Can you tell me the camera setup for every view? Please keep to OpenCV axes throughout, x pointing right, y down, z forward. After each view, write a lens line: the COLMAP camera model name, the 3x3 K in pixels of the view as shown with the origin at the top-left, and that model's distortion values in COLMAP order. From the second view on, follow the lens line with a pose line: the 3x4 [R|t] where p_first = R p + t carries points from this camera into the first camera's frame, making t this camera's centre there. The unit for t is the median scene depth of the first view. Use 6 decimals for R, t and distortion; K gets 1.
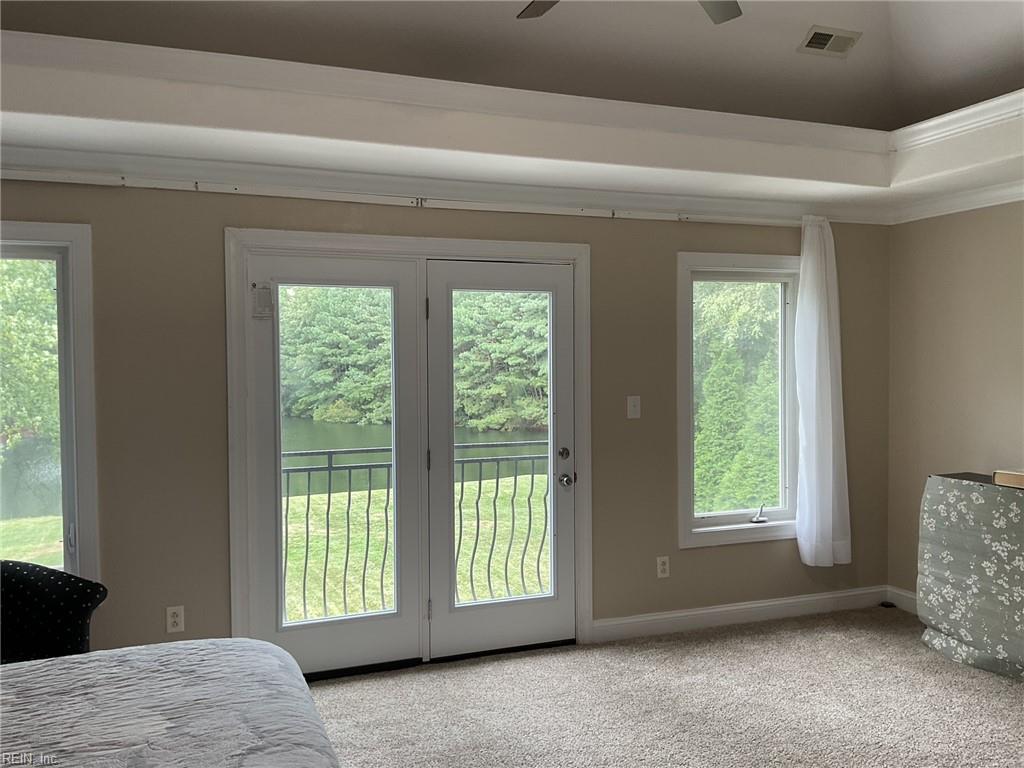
lens RADIAL K [[849.7, 0, 512.0], [0, 849.7, 384.0], [0, 0, 1]] dist [0.096789, -0.186677]
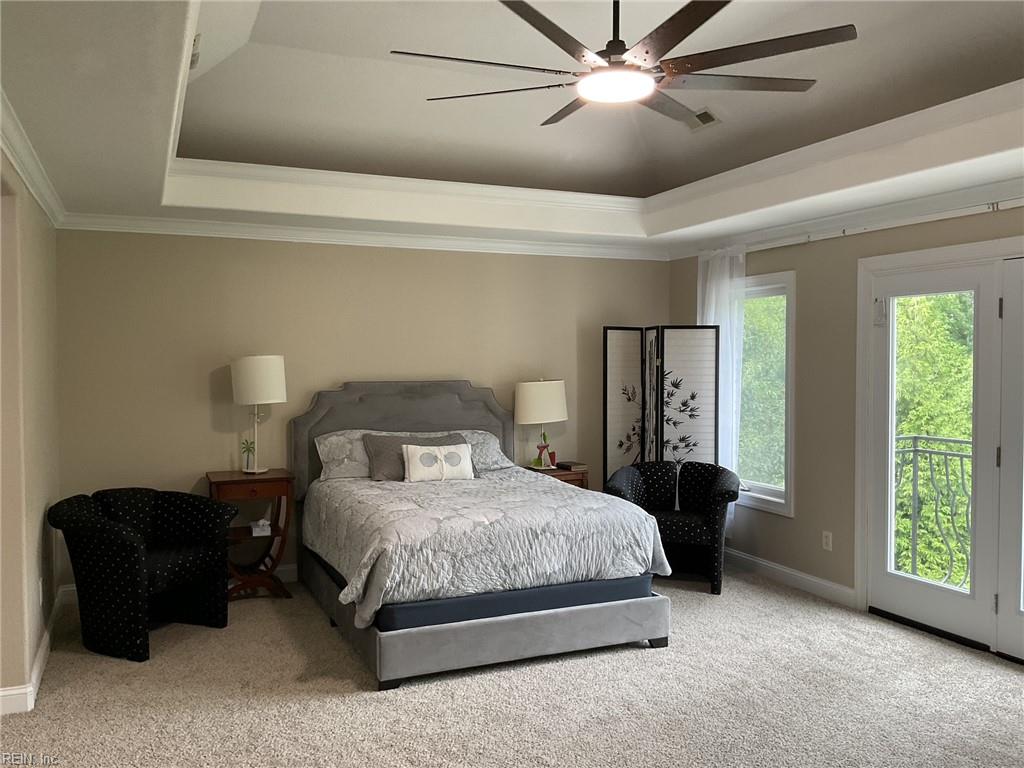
lens RADIAL K [[849.7, 0, 512.0], [0, 849.7, 384.0], [0, 0, 1]] dist [0.096789, -0.186677]
pose [[0.043664, 0.034888, -0.998437, 0.894695], [-0.028787, 0.999019, 0.033649, -0.015779], [0.998631, 0.027272, 0.044625, 0.368801]]
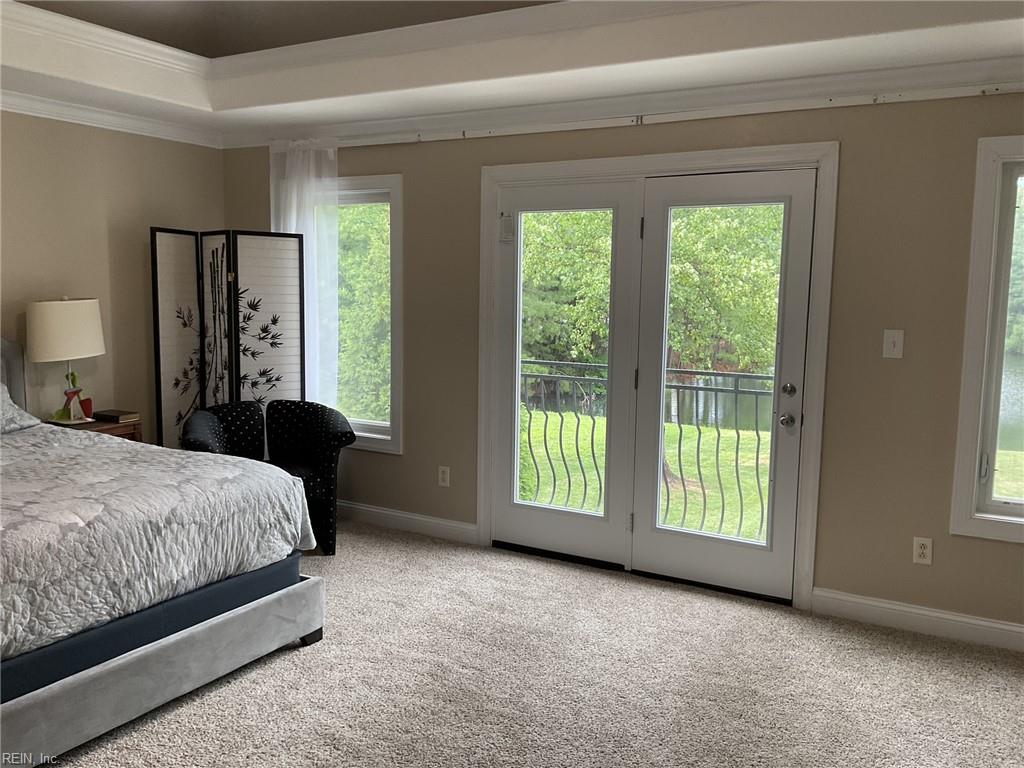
lens RADIAL K [[849.7, 0, 512.0], [0, 849.7, 384.0], [0, 0, 1]] dist [0.096789, -0.186677]
pose [[0.631603, 0.105097, -0.768136, 0.588980], [-0.044265, 0.994042, 0.099609, 0.000325], [0.774028, -0.028911, 0.632491, 0.238849]]
